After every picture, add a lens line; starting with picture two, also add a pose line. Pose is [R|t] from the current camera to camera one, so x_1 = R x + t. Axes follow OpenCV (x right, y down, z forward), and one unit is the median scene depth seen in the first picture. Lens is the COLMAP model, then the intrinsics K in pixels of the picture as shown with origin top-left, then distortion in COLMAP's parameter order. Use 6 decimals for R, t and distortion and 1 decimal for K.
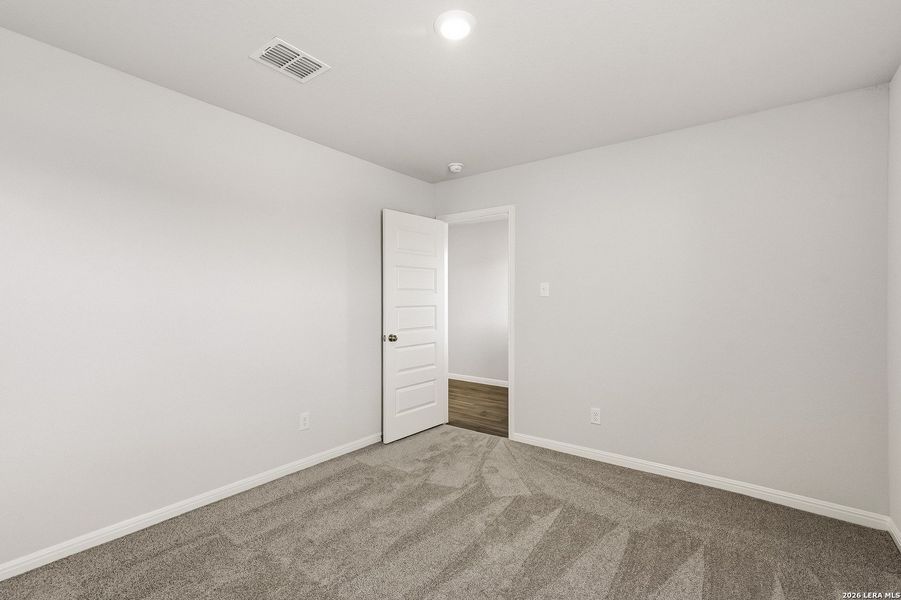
lens RADIAL K [[405.4, 0, 448.5], [0, 405.4, 300.9], [0, 0, 1]] dist [0.006512, 0.000004]
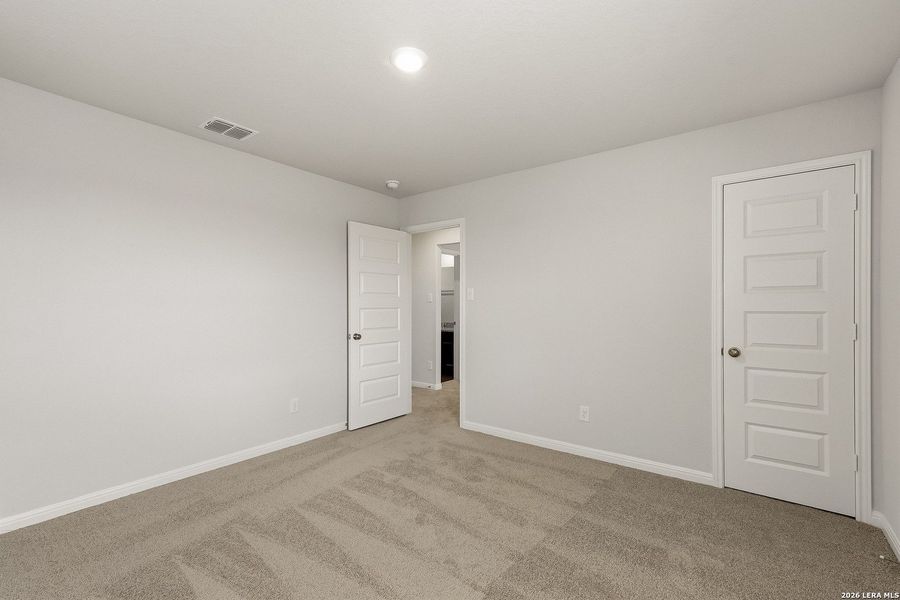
lens RADIAL K [[403.2, 0, 450.0], [0, 403.2, 300.0], [0, 0, 1]] dist [0.001937, 0.000257]
pose [[0.999993, 0.001733, 0.003372, 0.114759], [-0.001722, 0.999993, -0.003275, -0.005784], [-0.003378, 0.003269, 0.999989, -0.113493]]
